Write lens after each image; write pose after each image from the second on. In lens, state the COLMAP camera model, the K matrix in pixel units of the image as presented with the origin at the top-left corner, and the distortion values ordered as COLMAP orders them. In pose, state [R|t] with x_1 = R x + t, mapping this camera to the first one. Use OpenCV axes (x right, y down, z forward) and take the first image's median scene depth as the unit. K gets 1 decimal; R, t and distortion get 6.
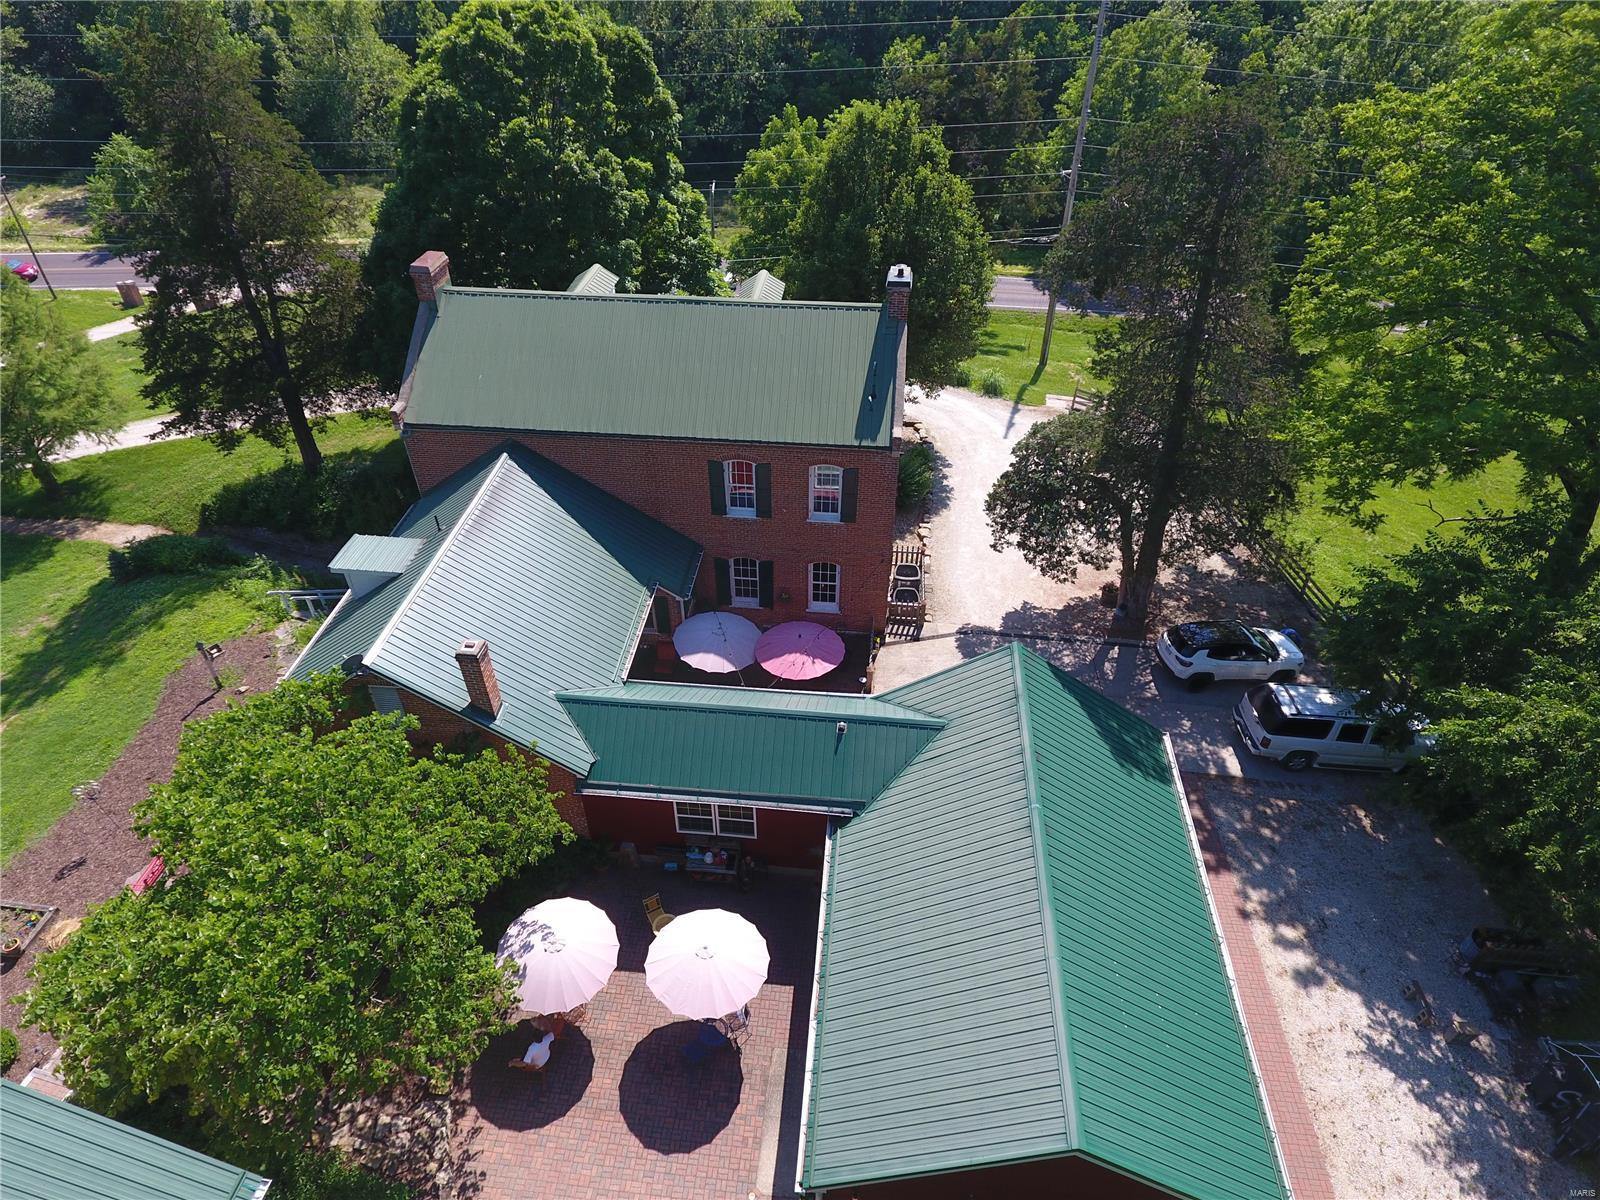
lens RADIAL K [[940.0, 0, 789.5], [0, 940.0, 604.4], [0, 0, 1]] dist [-0.003201, -0.000036]
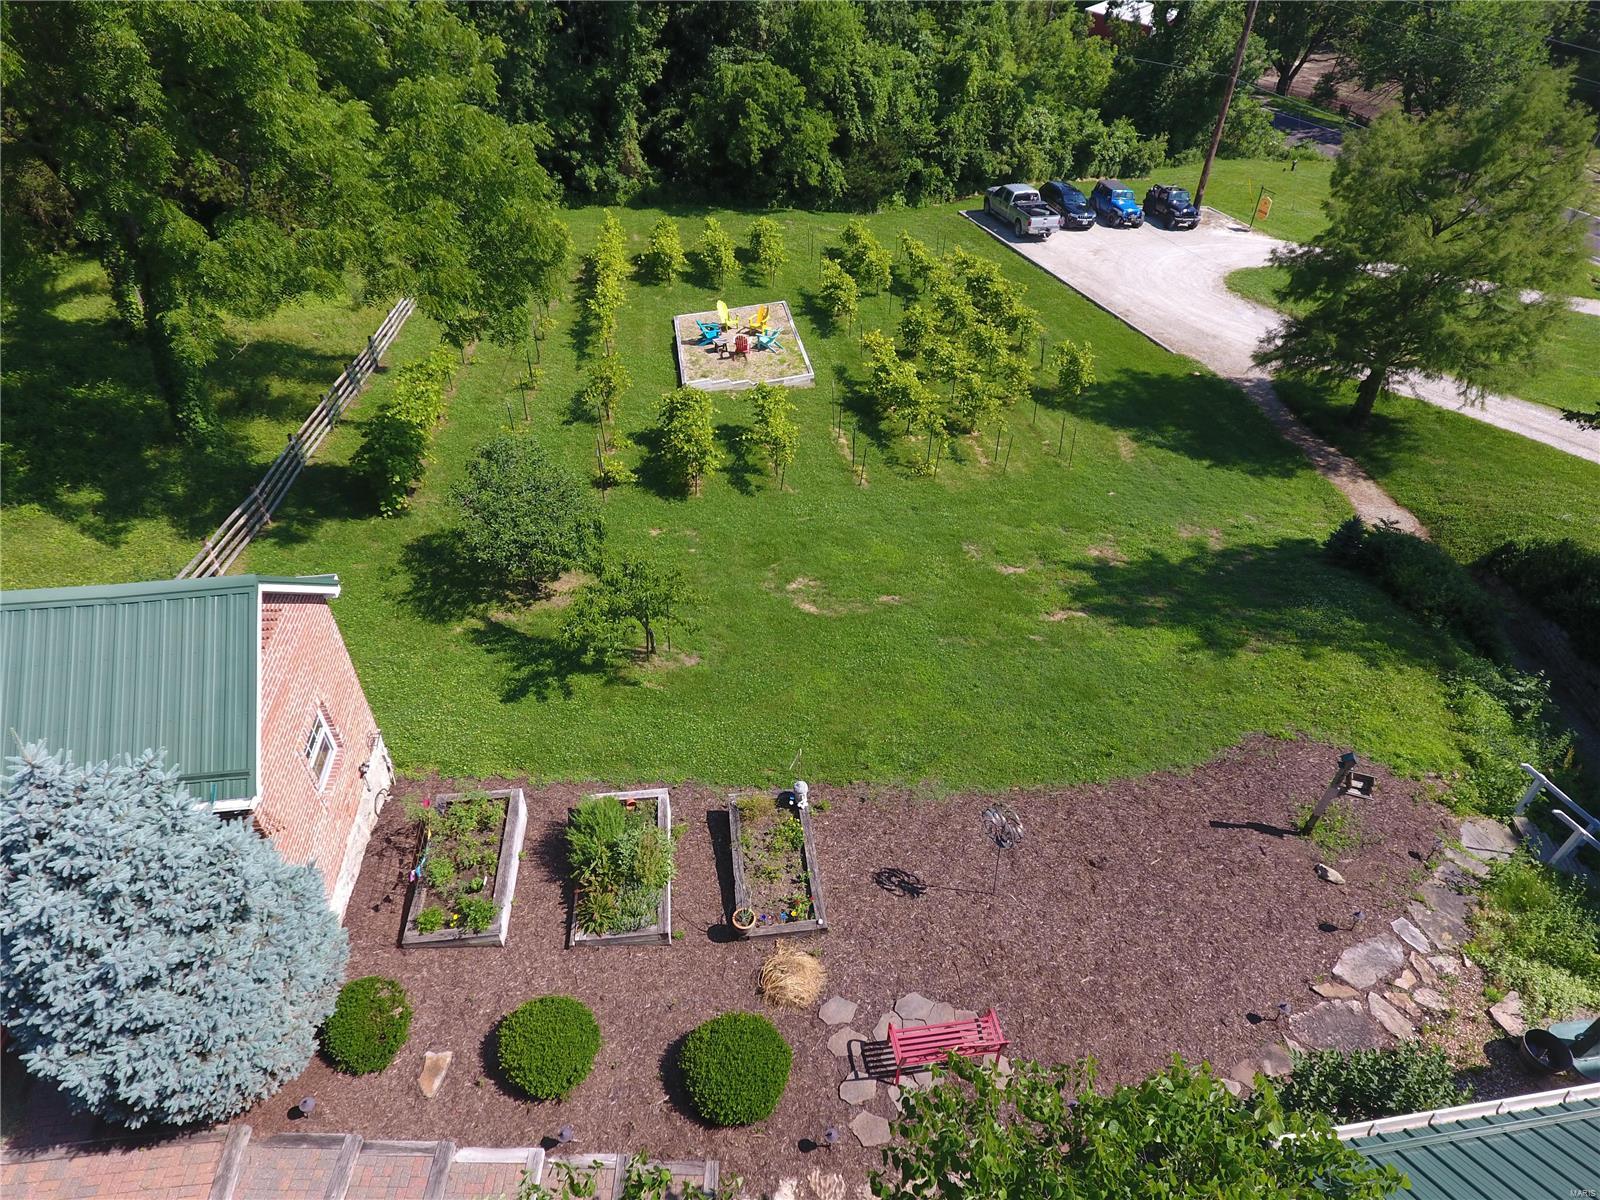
lens RADIAL K [[940.0, 0, 789.5], [0, 940.0, 604.4], [0, 0, 1]] dist [-0.003201, -0.000036]
pose [[0.247317, 0.621461, -0.743384, -0.280774], [-0.622849, 0.689671, 0.369342, -0.010147], [0.742222, 0.371671, 0.557644, 0.342333]]
